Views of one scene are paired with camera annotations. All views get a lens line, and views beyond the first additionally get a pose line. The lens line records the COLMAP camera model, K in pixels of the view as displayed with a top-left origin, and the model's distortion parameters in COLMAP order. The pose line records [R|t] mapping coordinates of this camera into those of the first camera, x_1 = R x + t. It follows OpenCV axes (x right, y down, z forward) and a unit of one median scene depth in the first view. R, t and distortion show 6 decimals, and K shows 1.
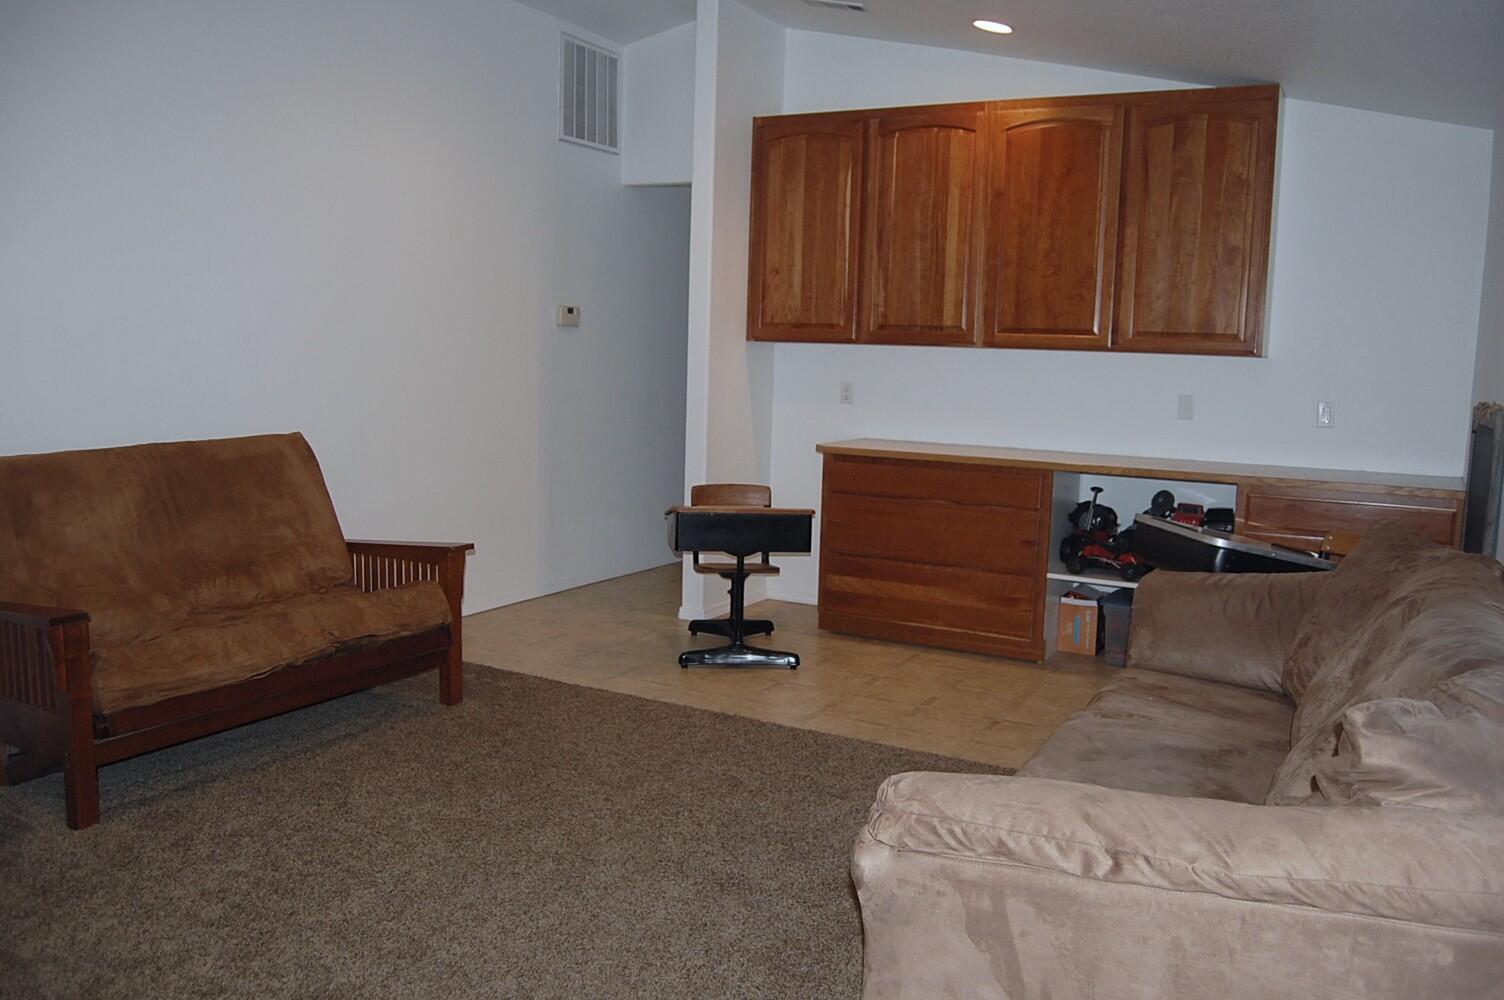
lens RADIAL K [[1190.1, 0, 752.0], [0, 1190.1, 500.0], [0, 0, 1]] dist [-0.095453, 0.001996]
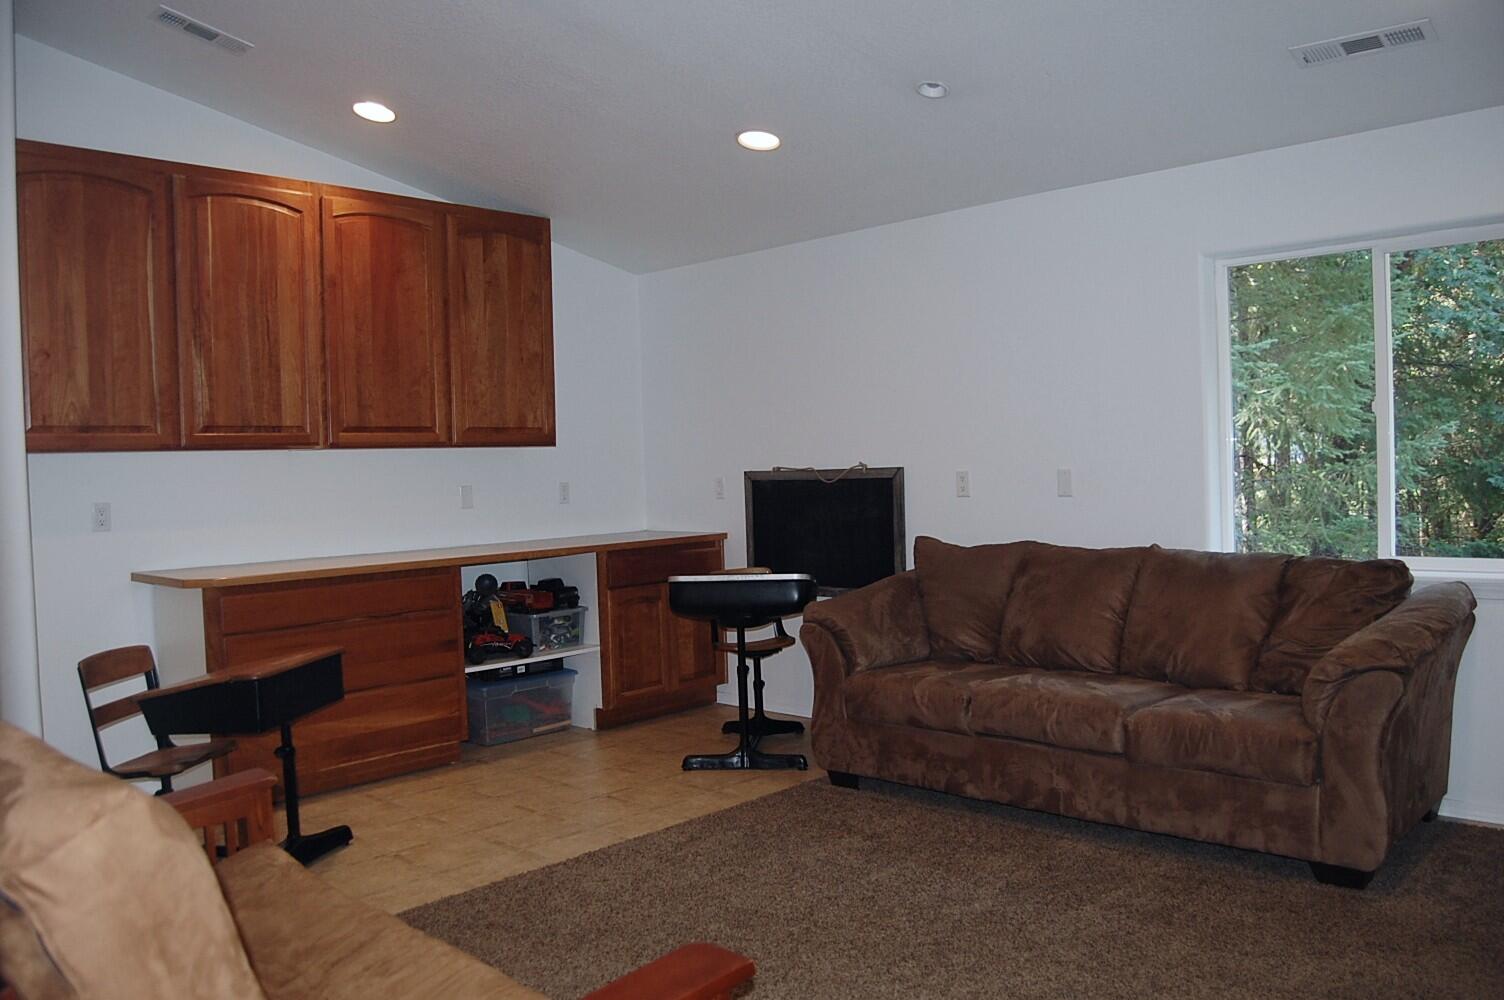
lens RADIAL K [[1190.1, 0, 752.0], [0, 1190.1, 500.0], [0, 0, 1]] dist [-0.095453, 0.001996]
pose [[0.242983, -0.062621, 0.968007, -0.619961], [0.153401, 0.987838, 0.025398, -0.063960], [-0.957824, 0.142322, 0.249634, 0.477794]]
